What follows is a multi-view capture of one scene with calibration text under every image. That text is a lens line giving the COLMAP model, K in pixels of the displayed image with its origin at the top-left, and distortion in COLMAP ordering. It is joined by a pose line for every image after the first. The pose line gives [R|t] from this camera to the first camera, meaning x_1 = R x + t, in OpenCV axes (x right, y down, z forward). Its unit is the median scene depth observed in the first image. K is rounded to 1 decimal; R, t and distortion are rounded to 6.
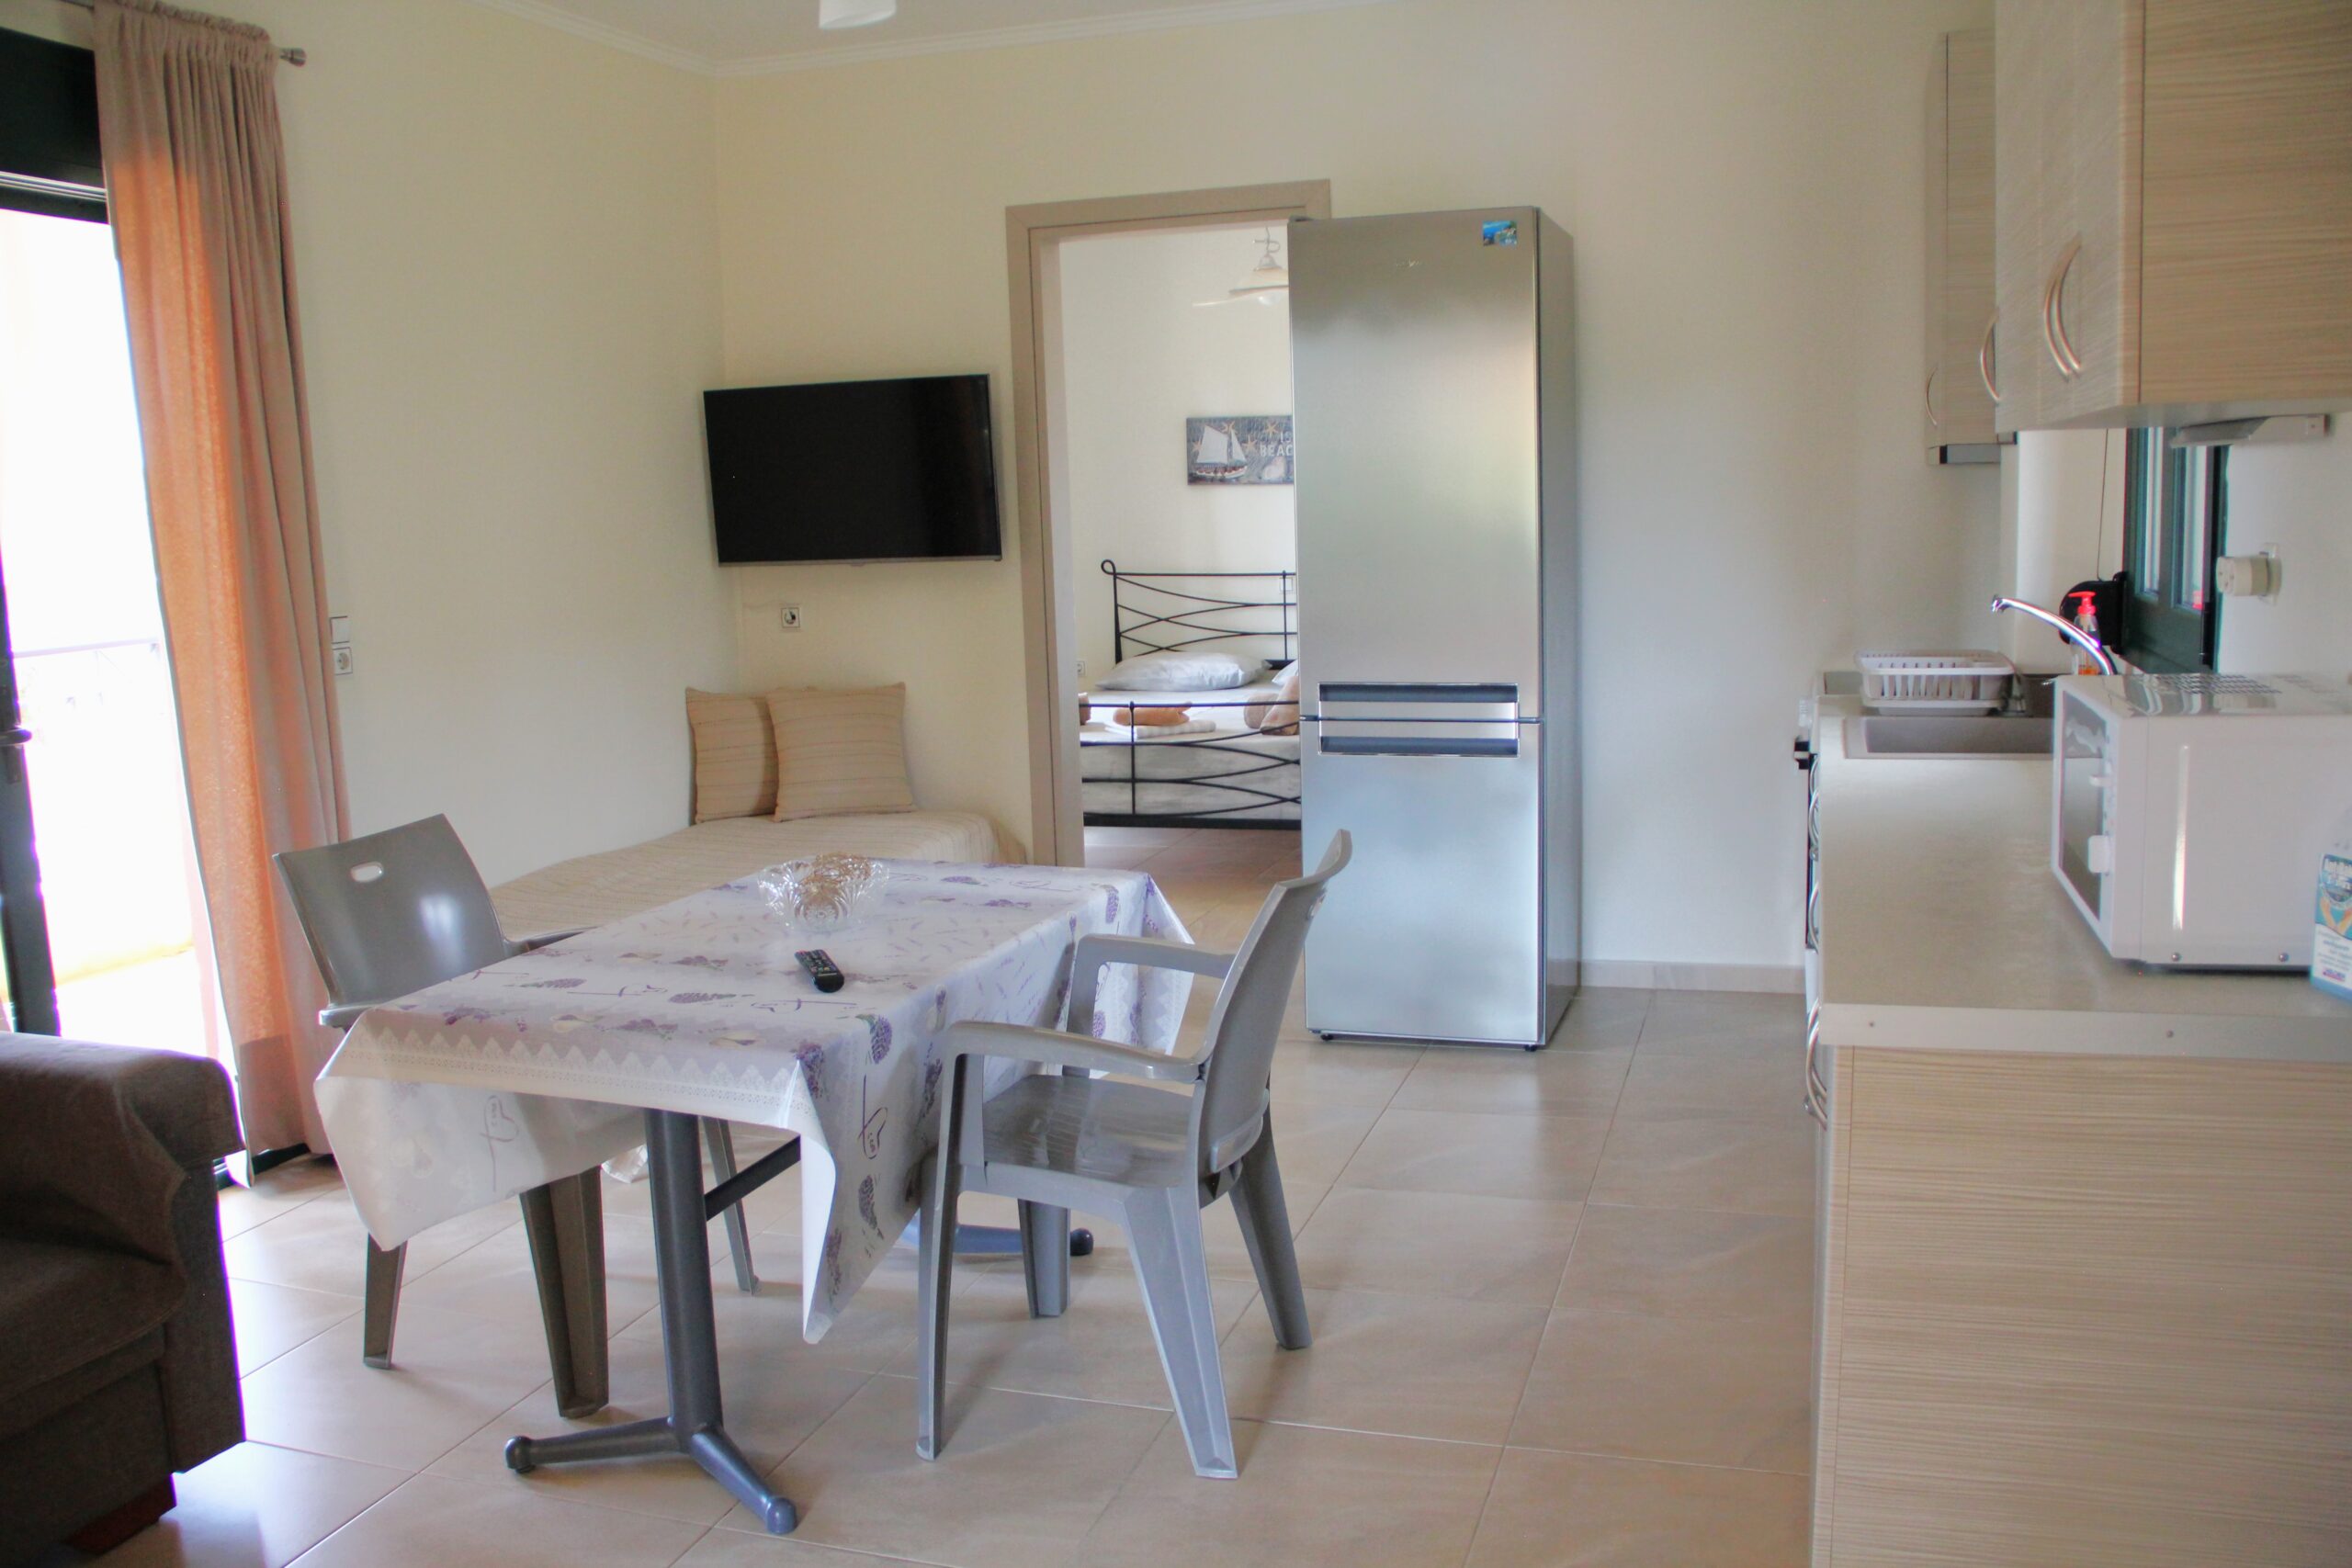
lens RADIAL K [[1942.4, 0, 1176.0], [0, 1942.4, 784.0], [0, 0, 1]] dist [-0.188765, 0.153881]
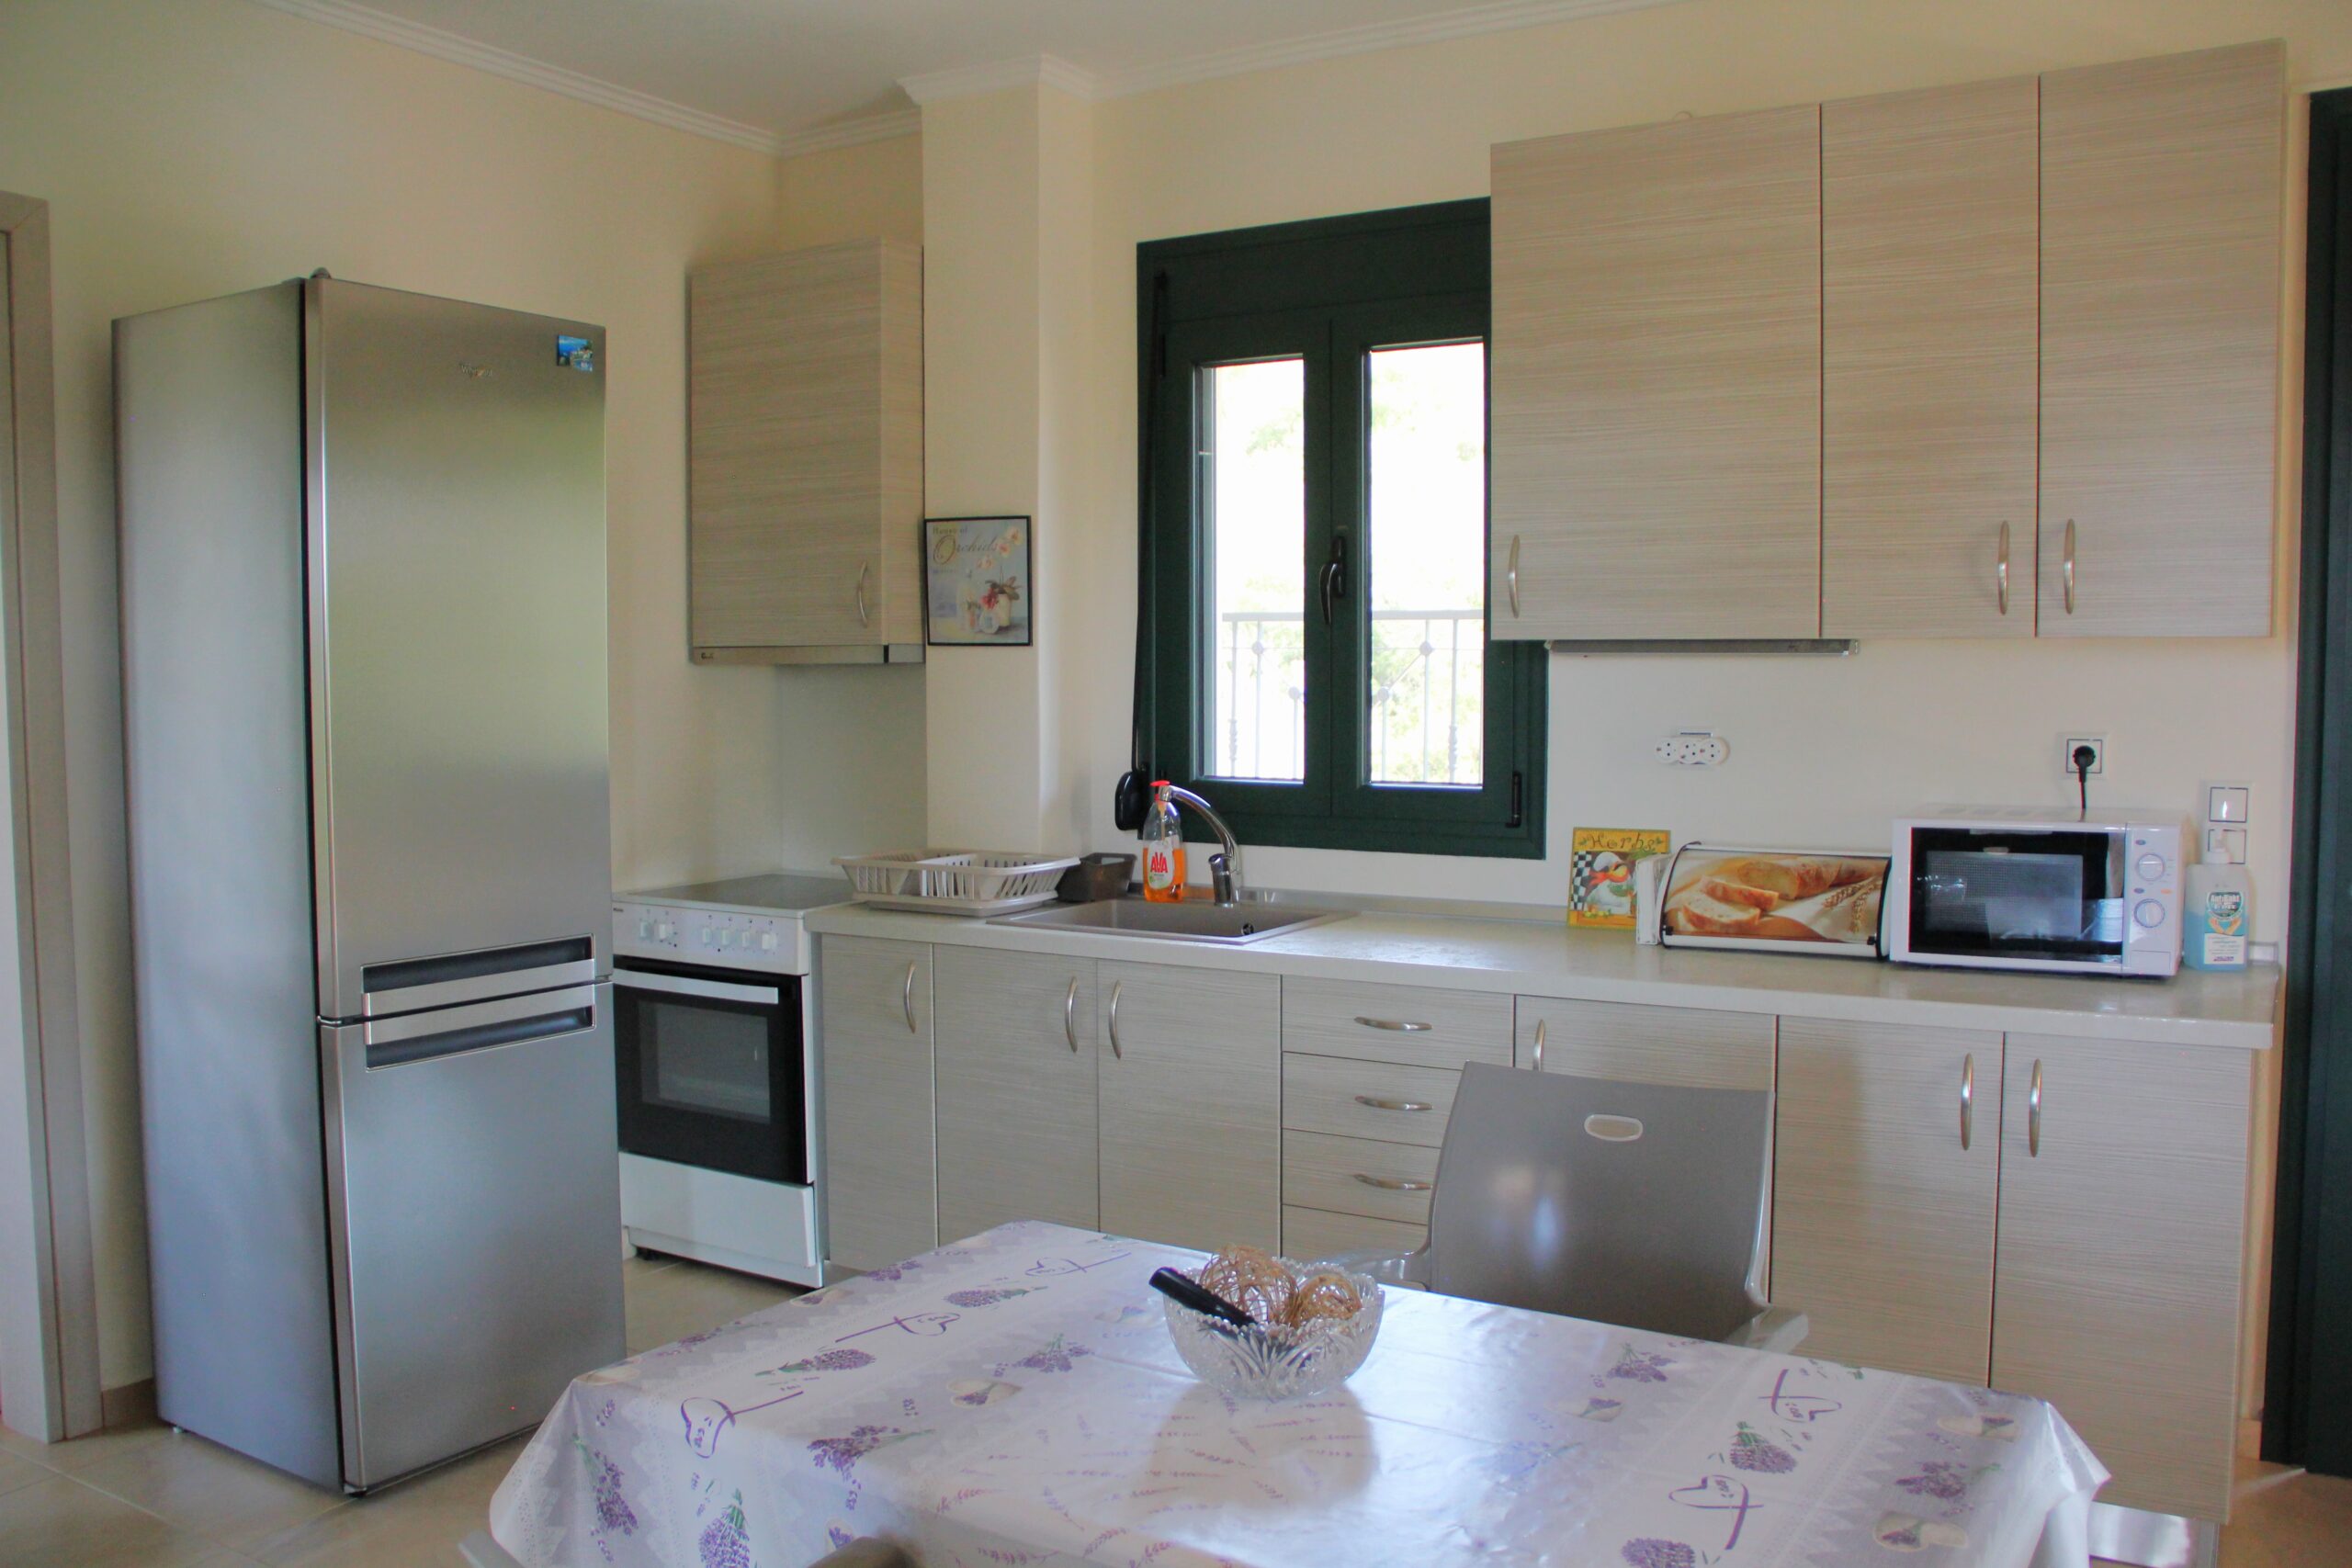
lens RADIAL K [[1942.4, 0, 1176.0], [0, 1942.4, 784.0], [0, 0, 1]] dist [-0.188765, 0.153881]
pose [[0.224725, -0.021464, 0.974186, -0.341132], [0.136795, 0.990552, -0.009732, -0.047840], [-0.964772, 0.135451, 0.225538, 0.394699]]
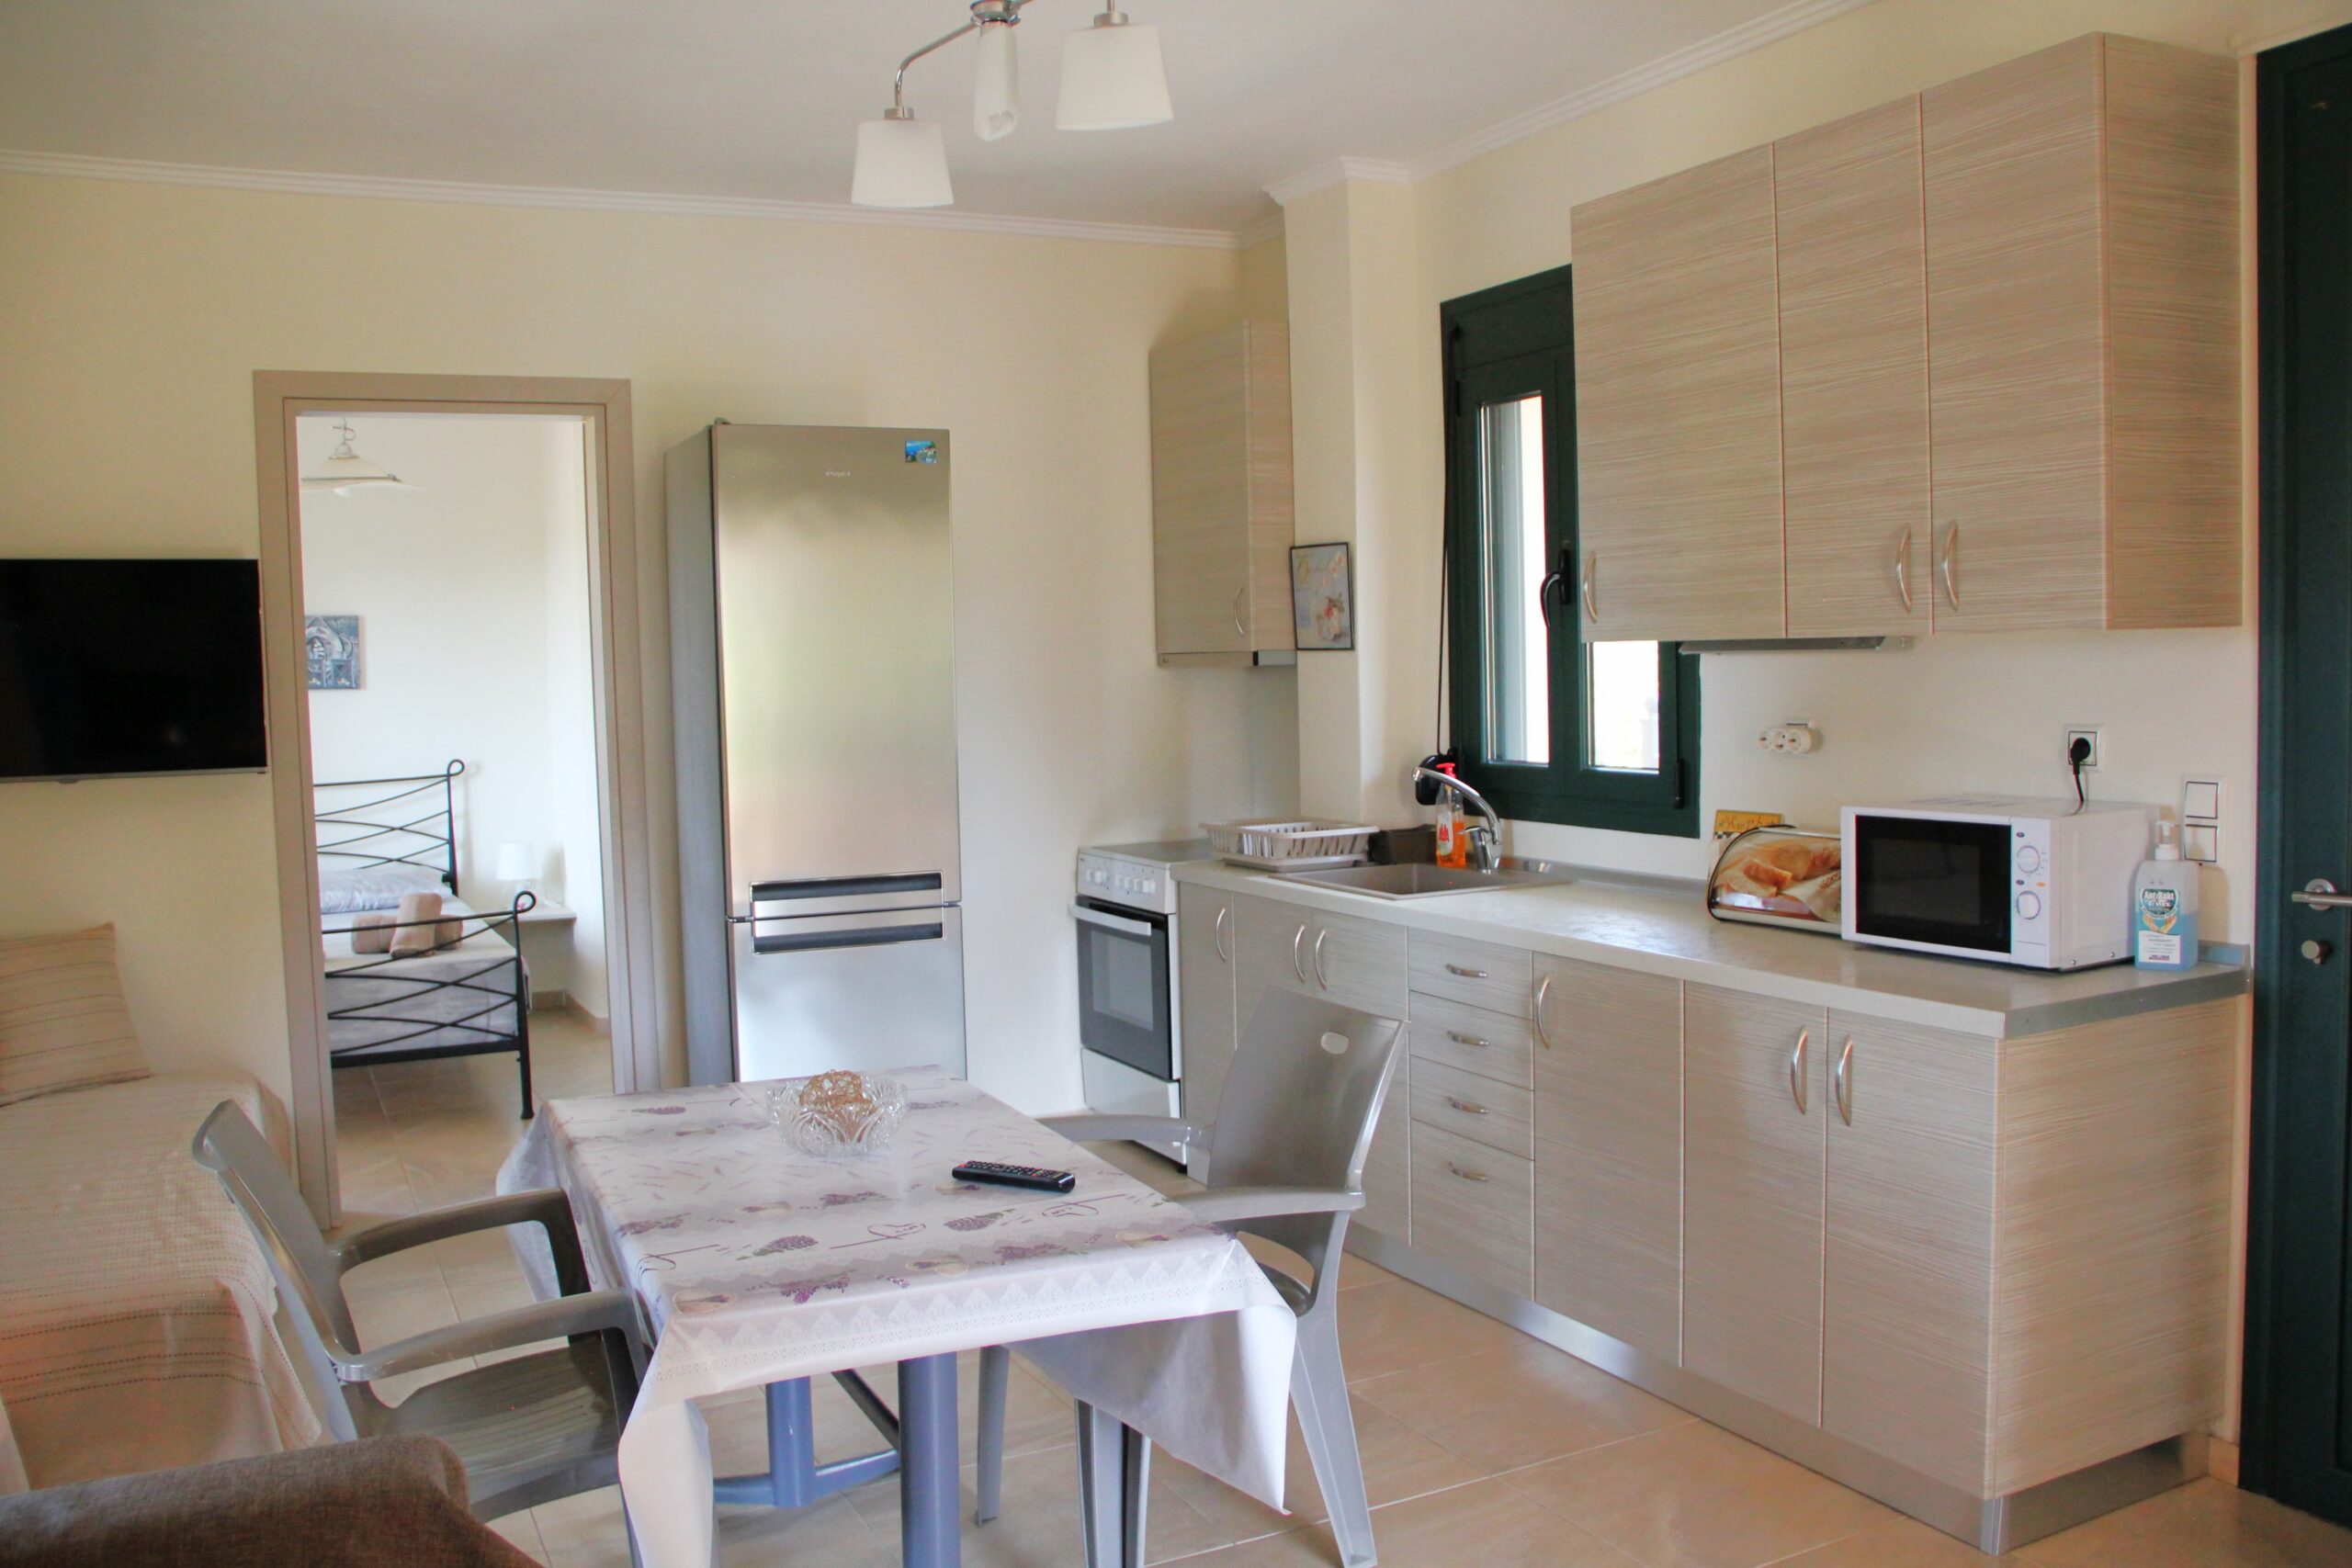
lens RADIAL K [[1942.4, 0, 1176.0], [0, 1942.4, 784.0], [0, 0, 1]] dist [-0.188765, 0.153881]
pose [[0.709564, -0.026668, 0.704136, -0.321052], [0.102816, 0.992507, -0.066020, -0.010473], [-0.697099, 0.119242, 0.706989, 0.098013]]
